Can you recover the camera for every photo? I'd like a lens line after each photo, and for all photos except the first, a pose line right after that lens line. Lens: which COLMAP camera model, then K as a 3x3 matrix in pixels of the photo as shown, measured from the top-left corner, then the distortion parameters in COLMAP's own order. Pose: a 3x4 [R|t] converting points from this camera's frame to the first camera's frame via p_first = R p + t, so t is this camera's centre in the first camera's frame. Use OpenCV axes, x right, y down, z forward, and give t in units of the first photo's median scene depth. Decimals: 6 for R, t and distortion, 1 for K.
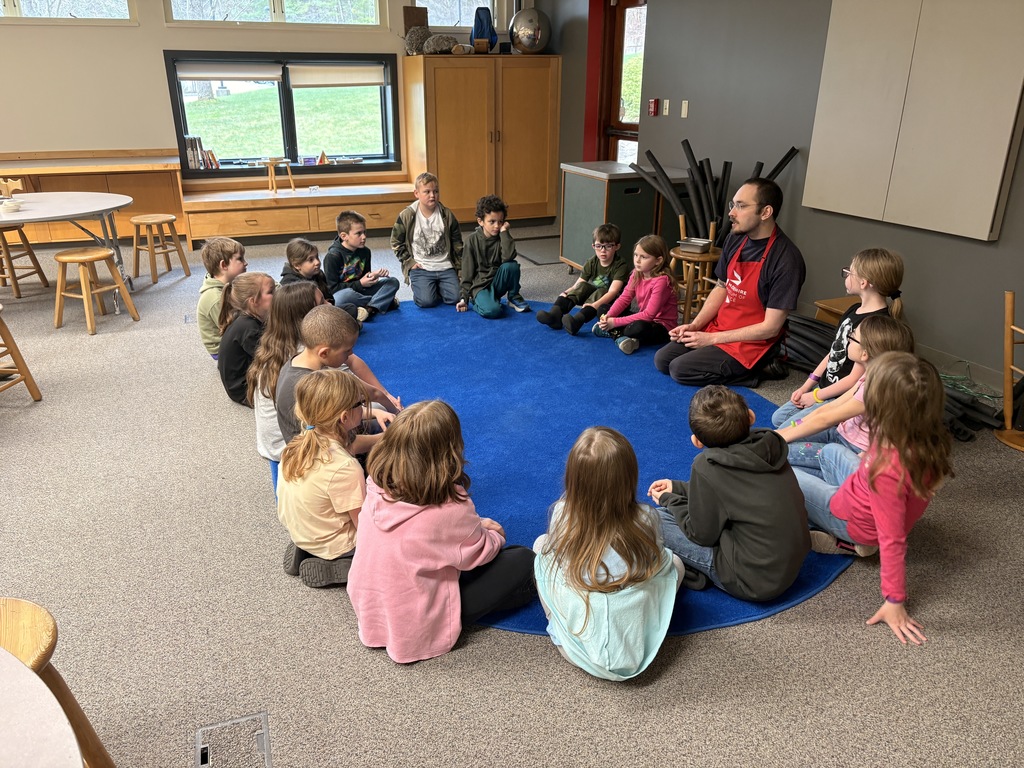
lens RADIAL K [[783.6, 0, 485.1], [0, 783.6, 398.9], [0, 0, 1]] dist [0.016755, -0.023263]
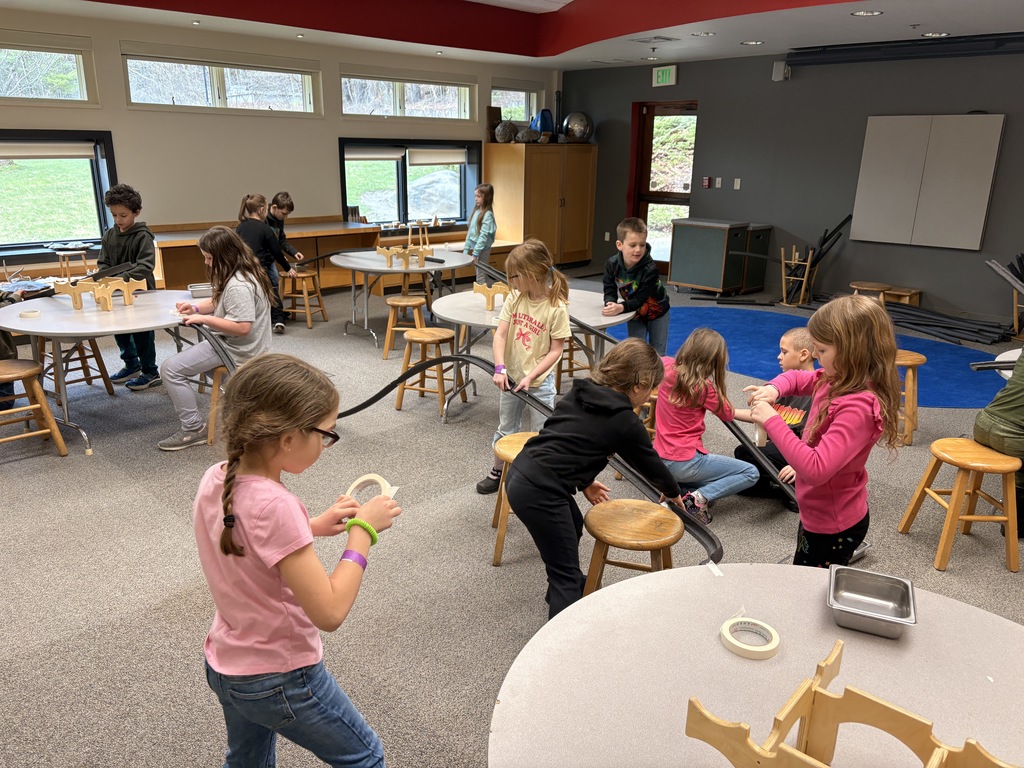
lens RADIAL K [[783.6, 0, 506.3], [0, 783.6, 400.5], [0, 0, 1]] dist [0.016755, -0.023263]
pose [[0.923299, -0.104570, 0.369573, -0.623418], [0.131021, 0.990258, -0.047135, 0.055512], [-0.361044, 0.091942, 0.928005, -0.189796]]
